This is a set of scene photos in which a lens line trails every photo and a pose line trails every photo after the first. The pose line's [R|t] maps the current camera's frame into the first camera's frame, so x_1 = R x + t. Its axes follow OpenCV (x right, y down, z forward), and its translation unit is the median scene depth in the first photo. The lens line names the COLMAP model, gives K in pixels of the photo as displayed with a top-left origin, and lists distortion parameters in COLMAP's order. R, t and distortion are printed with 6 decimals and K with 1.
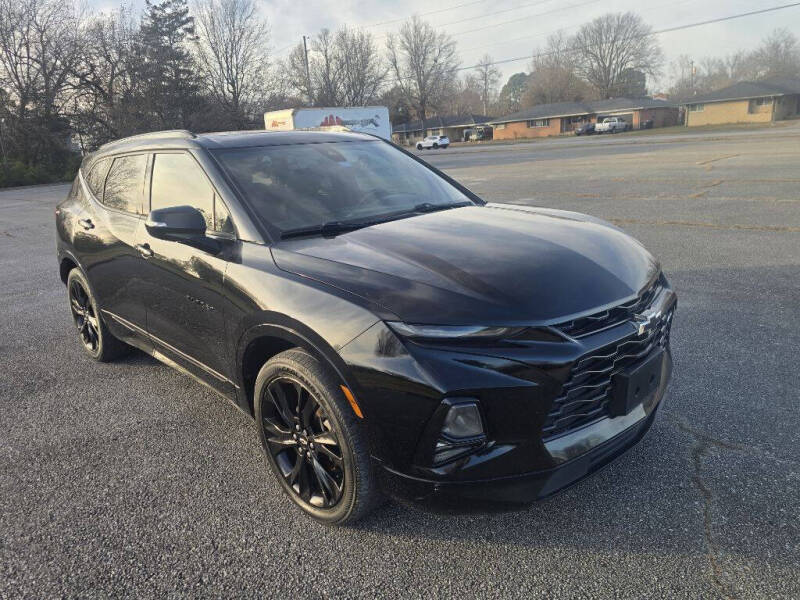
lens RADIAL K [[576.0, 0, 399.6], [0, 576.0, 292.2], [0, 0, 1]] dist [0.052265, -0.034229]
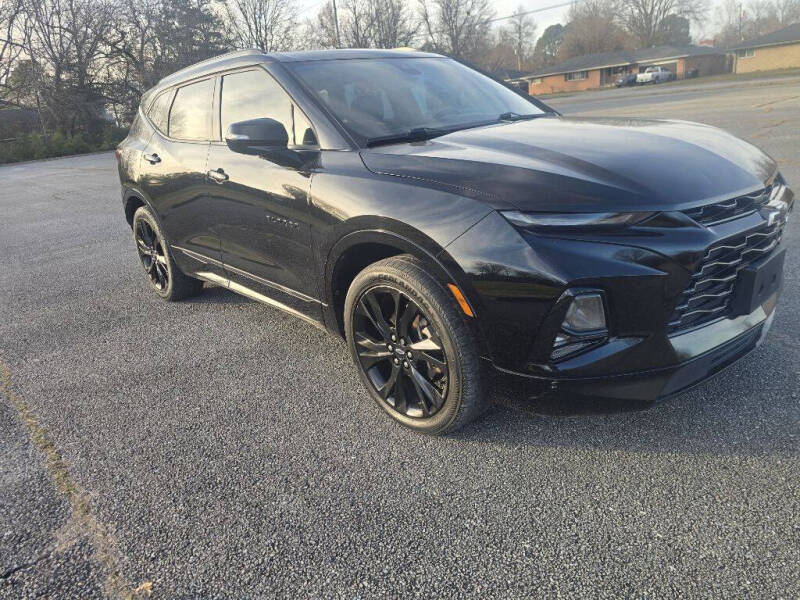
lens RADIAL K [[576.0, 0, 407.2], [0, 576.0, 294.5], [0, 0, 1]] dist [0.052265, -0.034229]
pose [[0.998723, -0.016844, -0.047641, -0.089172], [0.019967, 0.997629, 0.065865, 0.081960], [0.046418, -0.066732, 0.996691, 0.029155]]
